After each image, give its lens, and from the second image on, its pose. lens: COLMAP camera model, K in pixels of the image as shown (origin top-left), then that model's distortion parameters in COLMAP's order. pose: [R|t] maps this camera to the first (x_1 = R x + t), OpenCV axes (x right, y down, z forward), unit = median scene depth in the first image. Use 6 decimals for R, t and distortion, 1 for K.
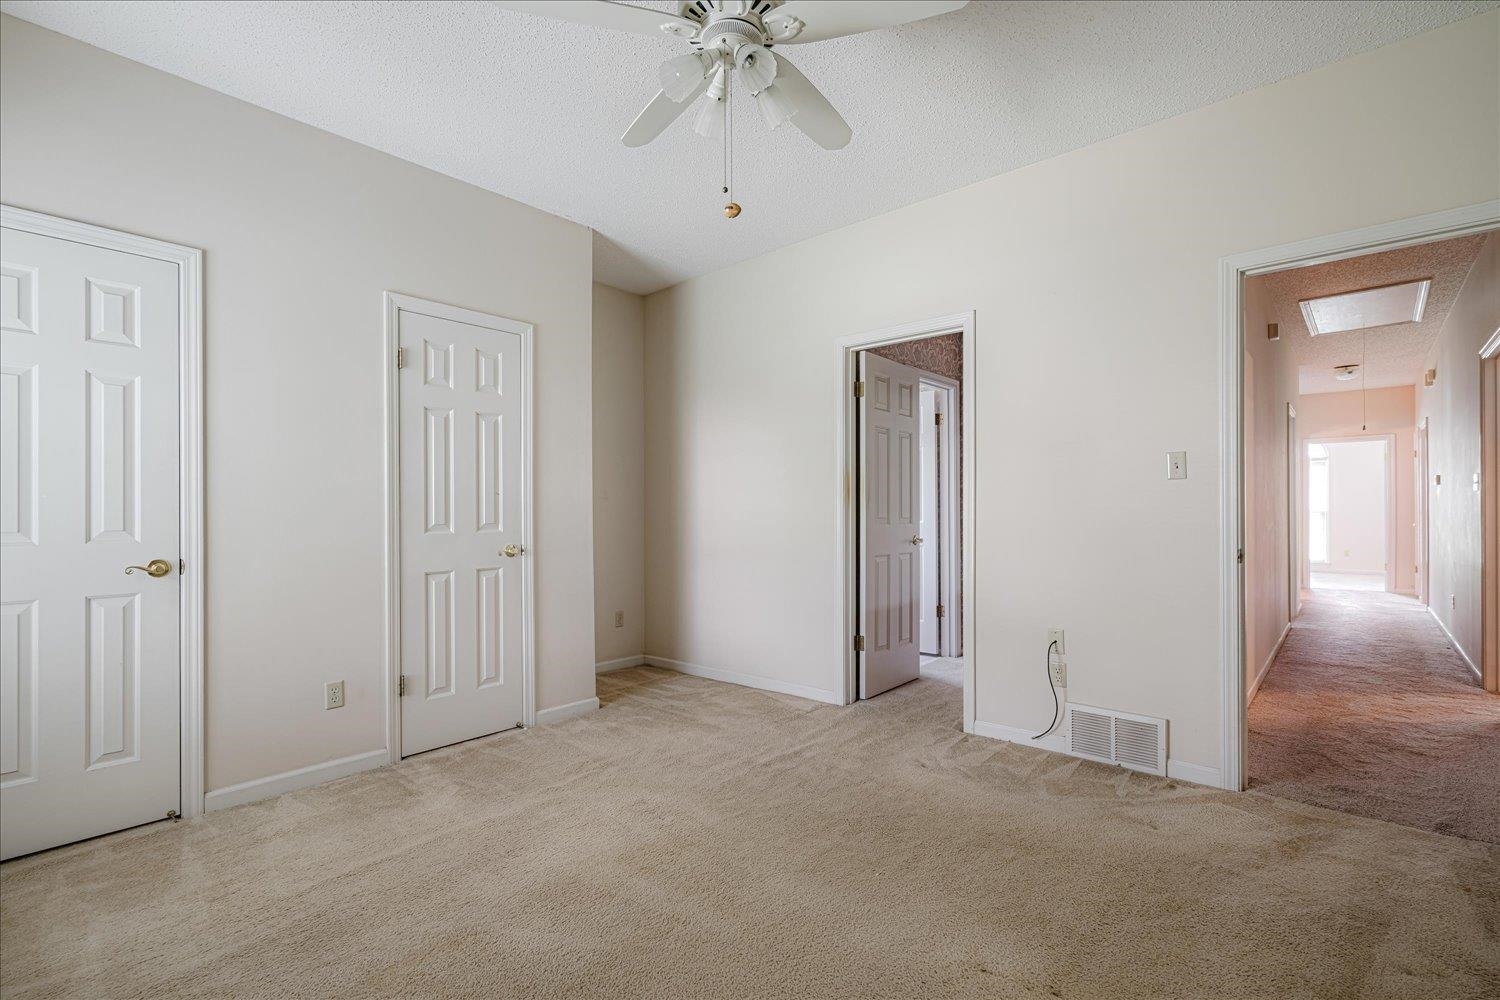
lens RADIAL K [[687.8, 0, 750.0], [0, 687.8, 500.0], [0, 0, 1]] dist [0.018392, 0.000284]
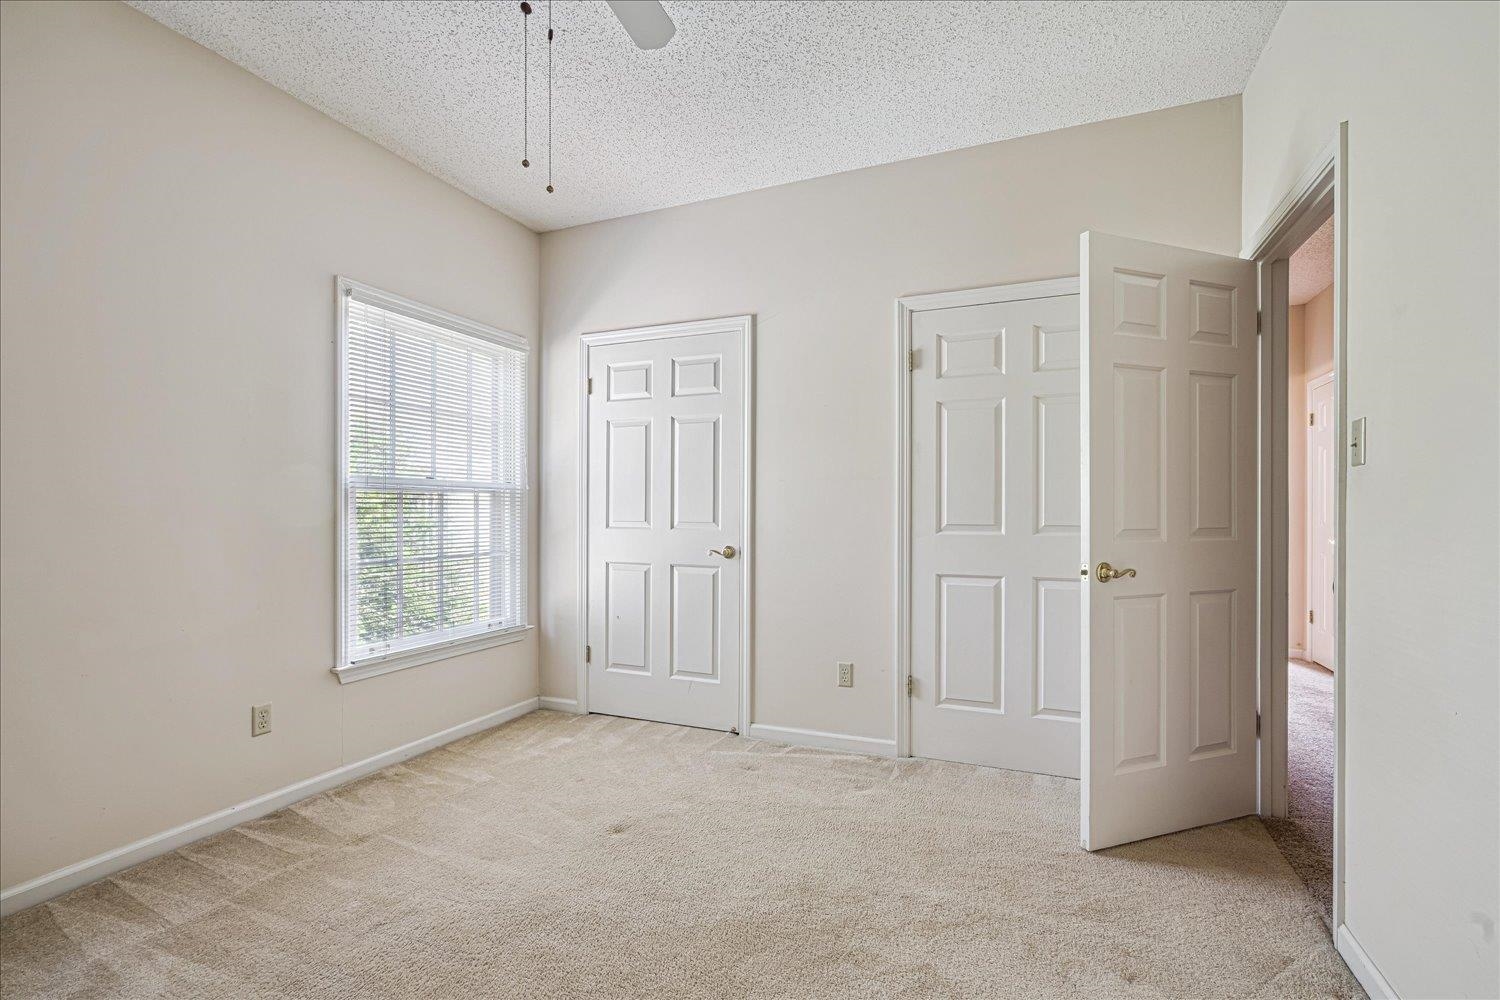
lens RADIAL K [[687.8, 0, 750.0], [0, 687.8, 500.0], [0, 0, 1]] dist [0.018392, 0.000284]
pose [[0.326495, -0.013066, -0.945109, 0.375072], [0.006837, 0.999911, -0.011461, 0.010252], [0.945174, -0.002720, 0.326555, 0.456012]]
